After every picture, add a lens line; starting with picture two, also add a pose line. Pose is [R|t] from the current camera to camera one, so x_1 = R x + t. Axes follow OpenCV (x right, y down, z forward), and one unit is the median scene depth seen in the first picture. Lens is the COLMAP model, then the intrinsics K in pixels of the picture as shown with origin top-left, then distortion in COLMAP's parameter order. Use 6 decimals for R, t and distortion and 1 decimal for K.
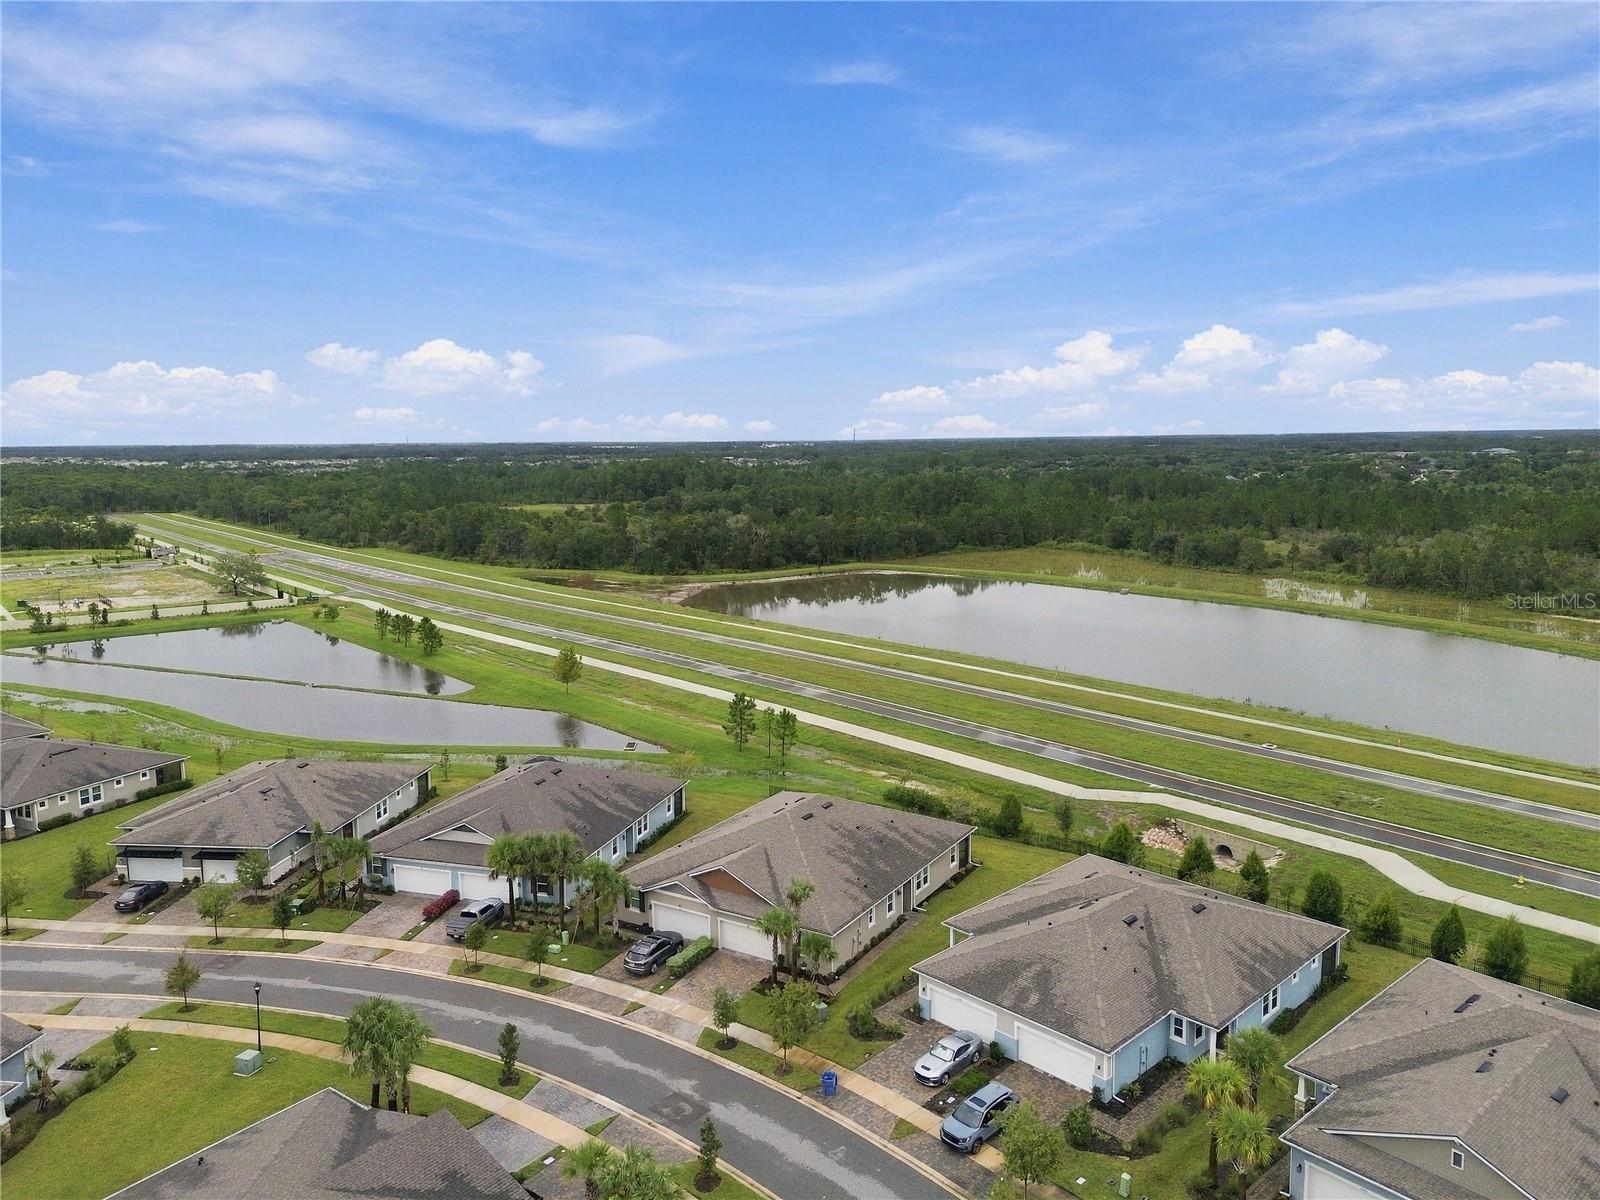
lens RADIAL K [[1131.2, 0, 807.8], [0, 1131.2, 611.5], [0, 0, 1]] dist [0.072671, -0.060212]
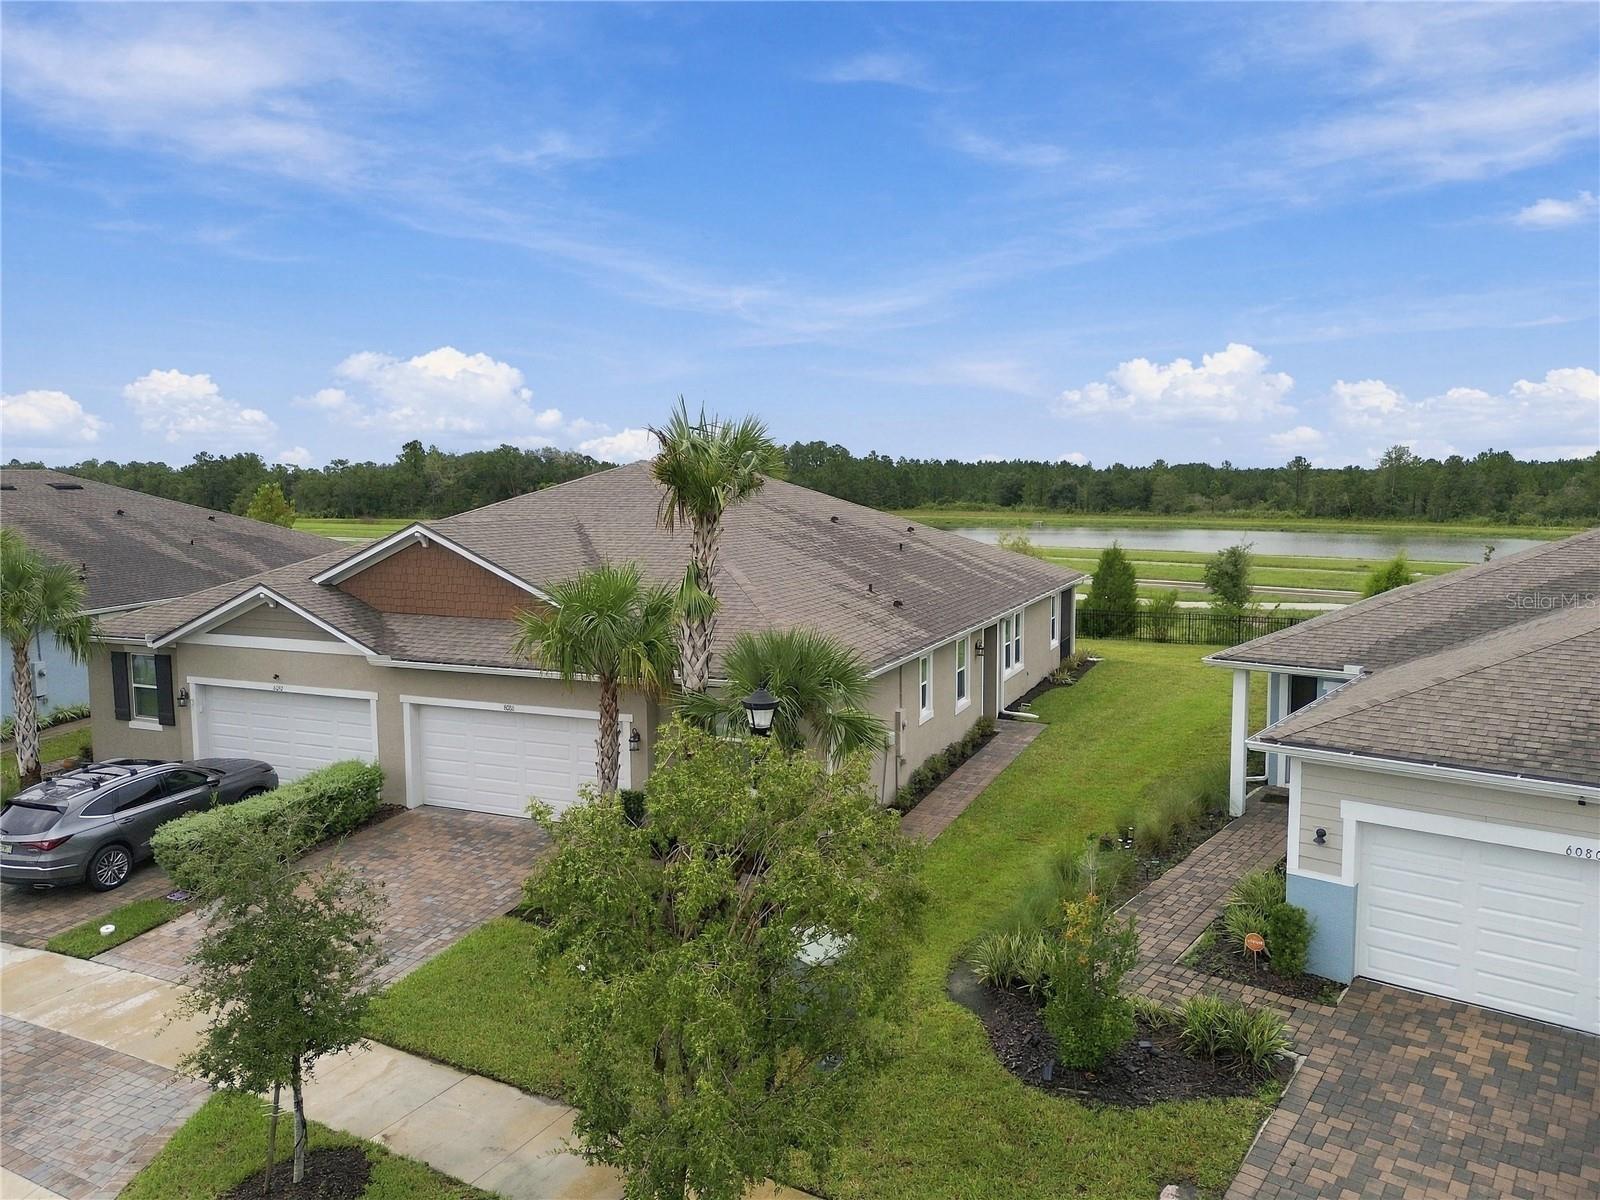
lens RADIAL K [[1131.2, 0, 797.2], [0, 1131.2, 603.5], [0, 0, 1]] dist [0.072671, -0.060212]
pose [[0.991476, -0.011241, 0.129802, -0.016590], [0.017096, 0.998882, -0.044080, 0.240015], [-0.129161, 0.045923, 0.990560, 0.649309]]
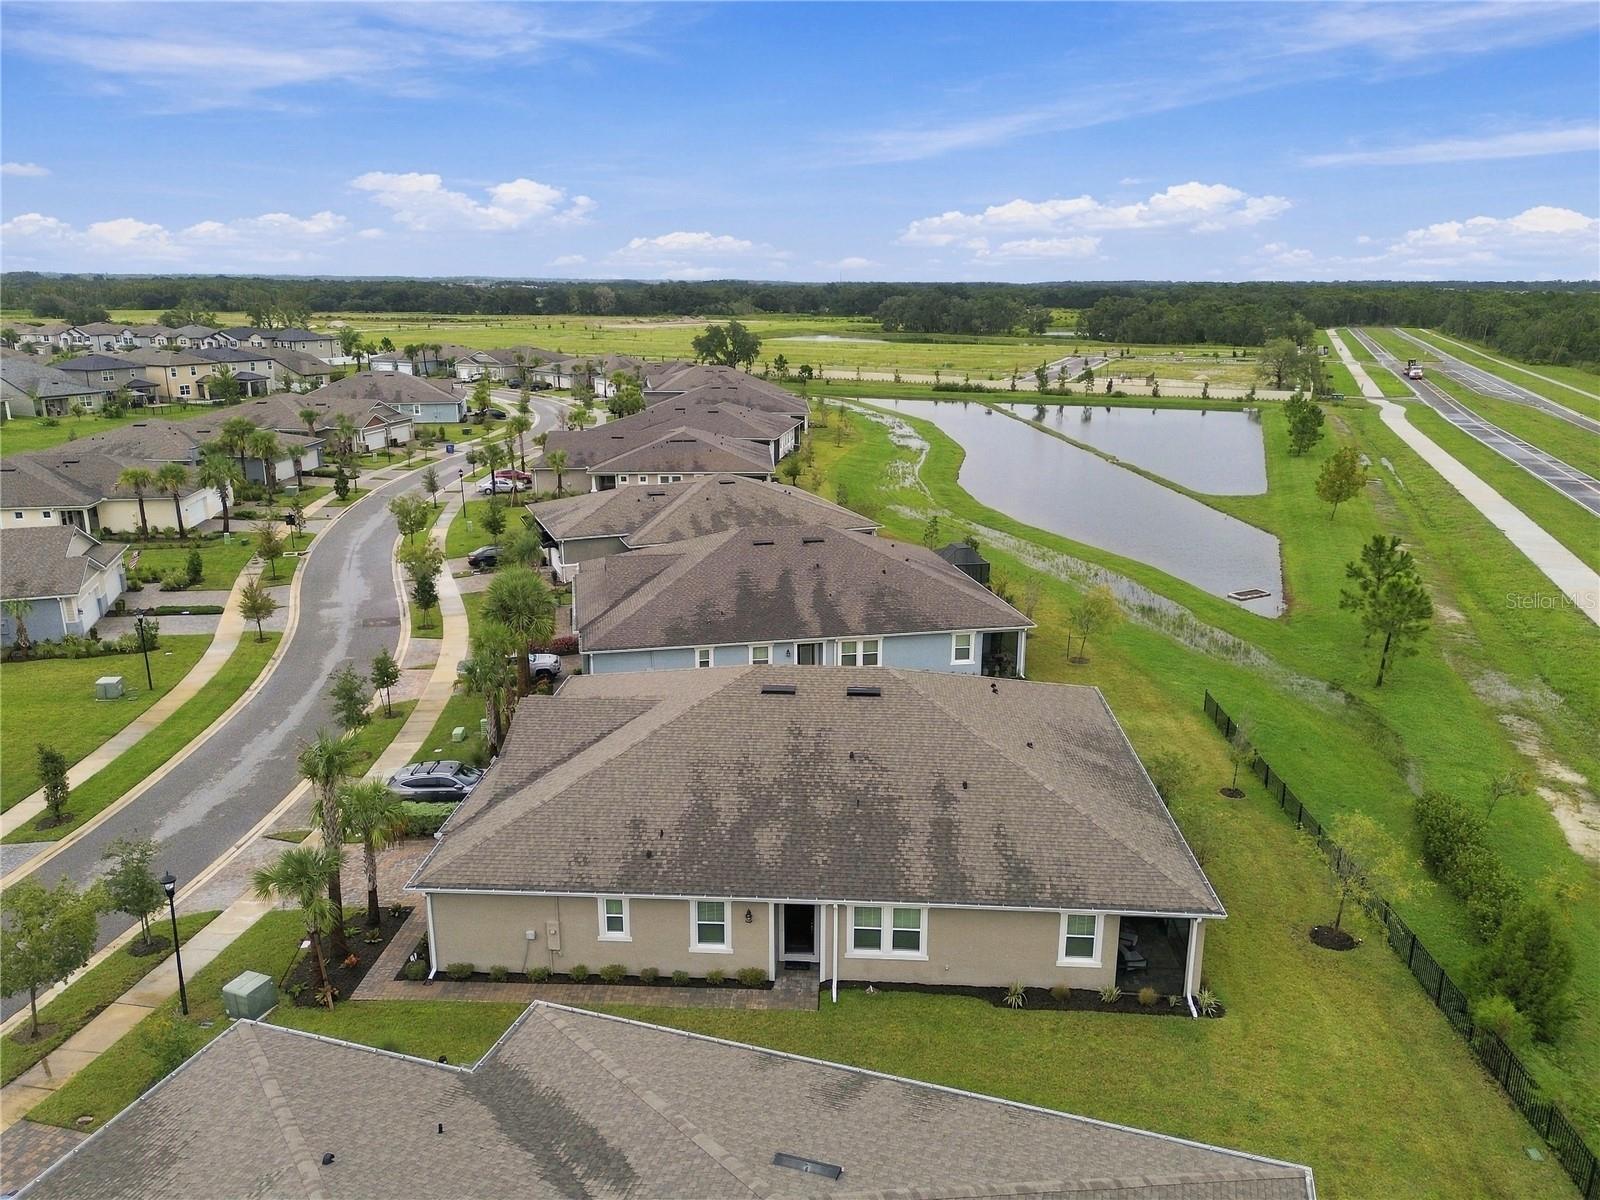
lens RADIAL K [[1131.2, 0, 804.1], [0, 1131.2, 599.1], [0, 0, 1]] dist [0.072671, -0.060212]
pose [[0.470888, 0.245005, -0.847489, 0.397865], [-0.137827, 0.969296, 0.203638, 0.048412], [0.871360, 0.020916, 0.490199, 0.788341]]
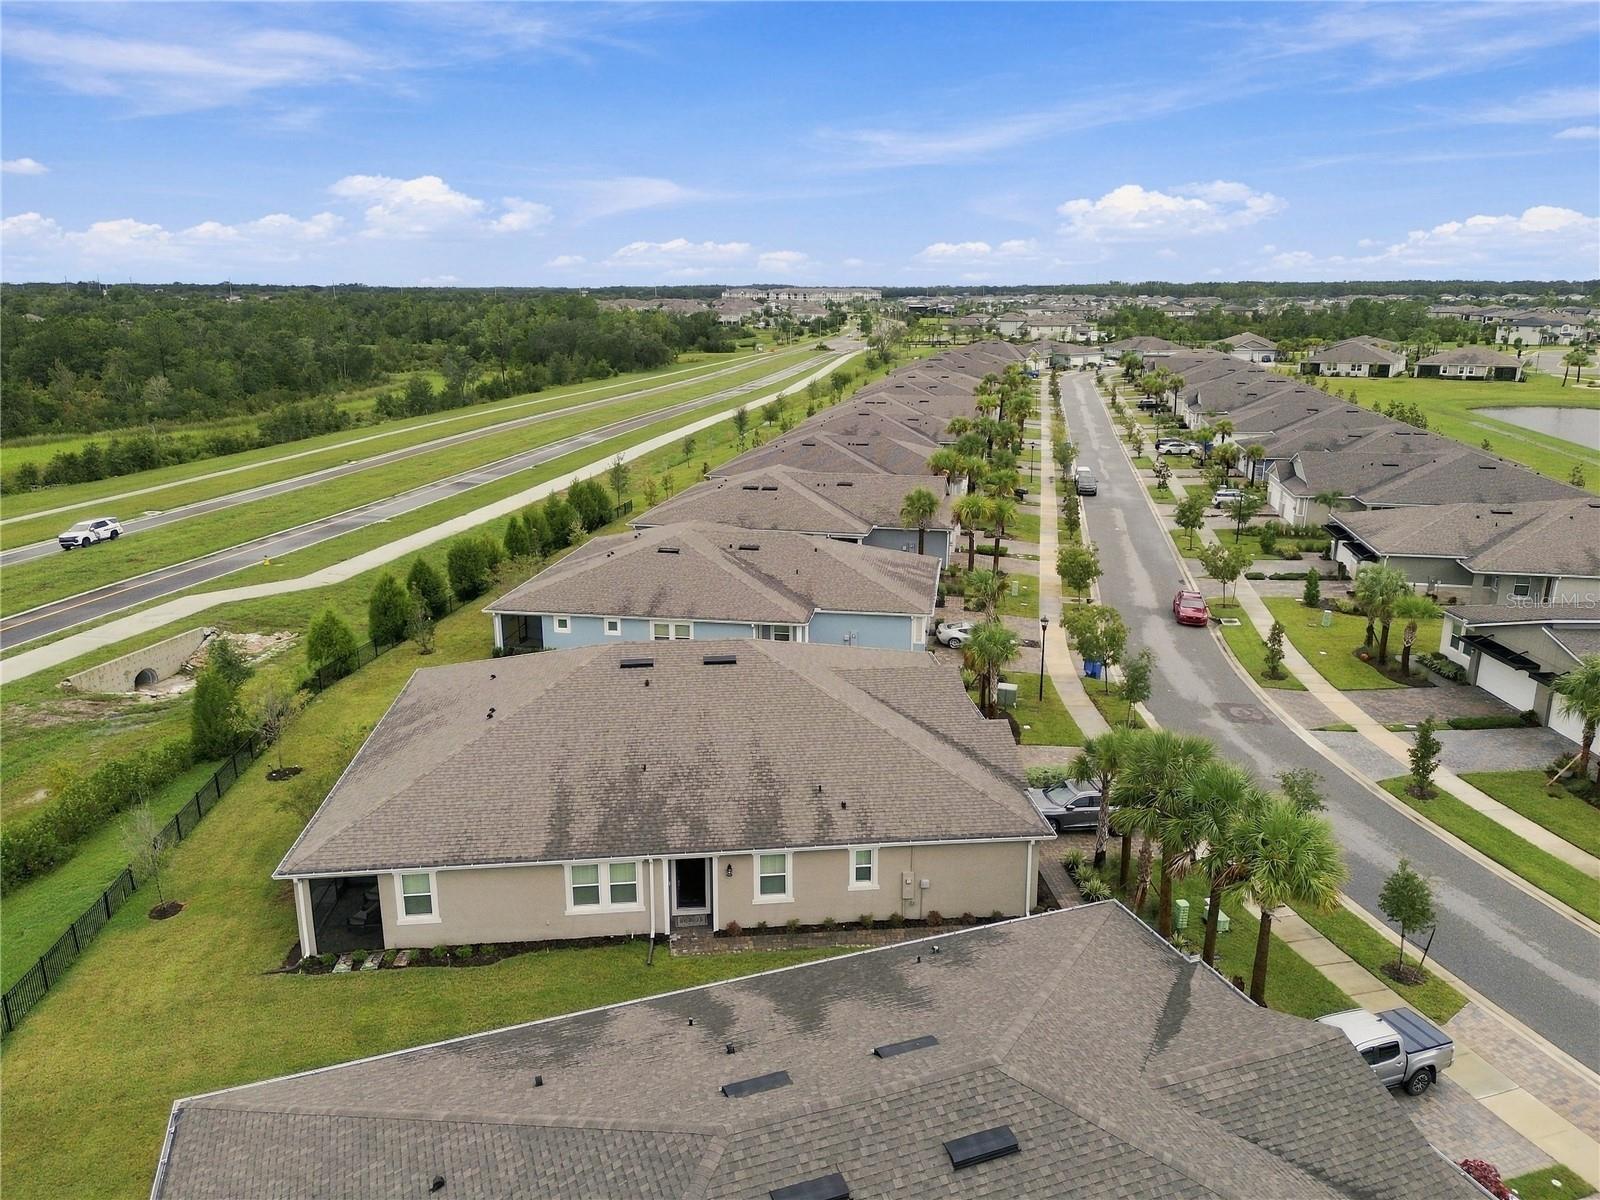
lens RADIAL K [[1131.2, 0, 807.2], [0, 1131.2, 599.9], [0, 0, 1]] dist [0.072671, -0.060212]
pose [[-0.605284, -0.201738, 0.770021, -0.427064], [0.123359, 0.931892, 0.341115, -0.008835], [-0.786393, 0.301460, -0.539174, 1.257523]]
